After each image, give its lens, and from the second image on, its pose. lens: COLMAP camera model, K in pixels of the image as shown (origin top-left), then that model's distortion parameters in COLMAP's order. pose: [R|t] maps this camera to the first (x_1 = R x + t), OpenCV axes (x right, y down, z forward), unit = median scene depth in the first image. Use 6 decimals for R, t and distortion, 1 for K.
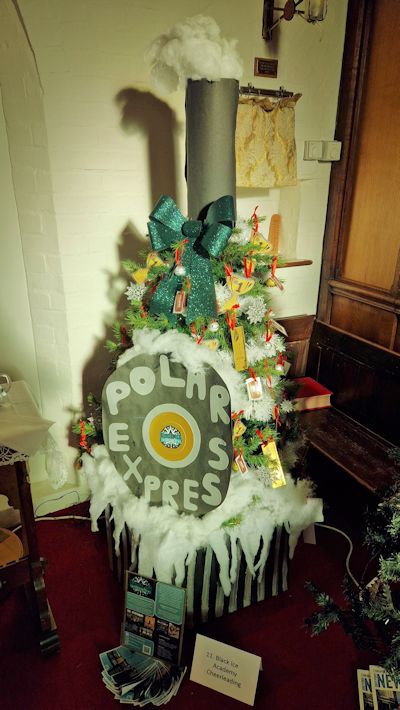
lens RADIAL K [[474.1, 0, 198.6], [0, 474.1, 355.3], [0, 0, 1]] dist [0.053799, -0.021582]
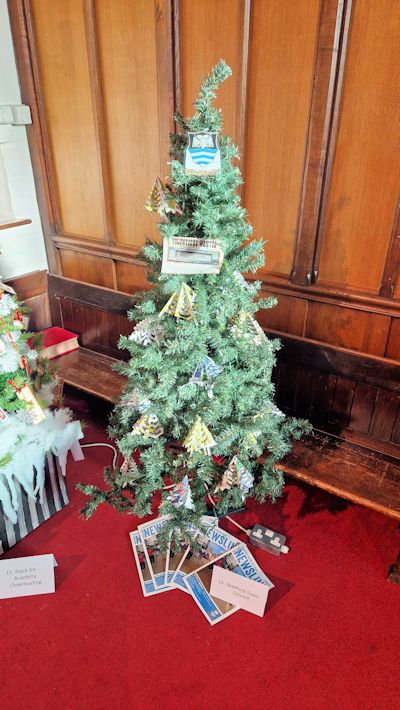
lens RADIAL K [[474.1, 0, 198.6], [0, 474.1, 347.9], [0, 0, 1]] dist [0.053799, -0.021582]
pose [[0.862809, -0.234027, 0.448099, 0.018505], [0.192144, 0.971685, 0.137508, 0.009278], [-0.467592, -0.032544, 0.883345, -0.203387]]
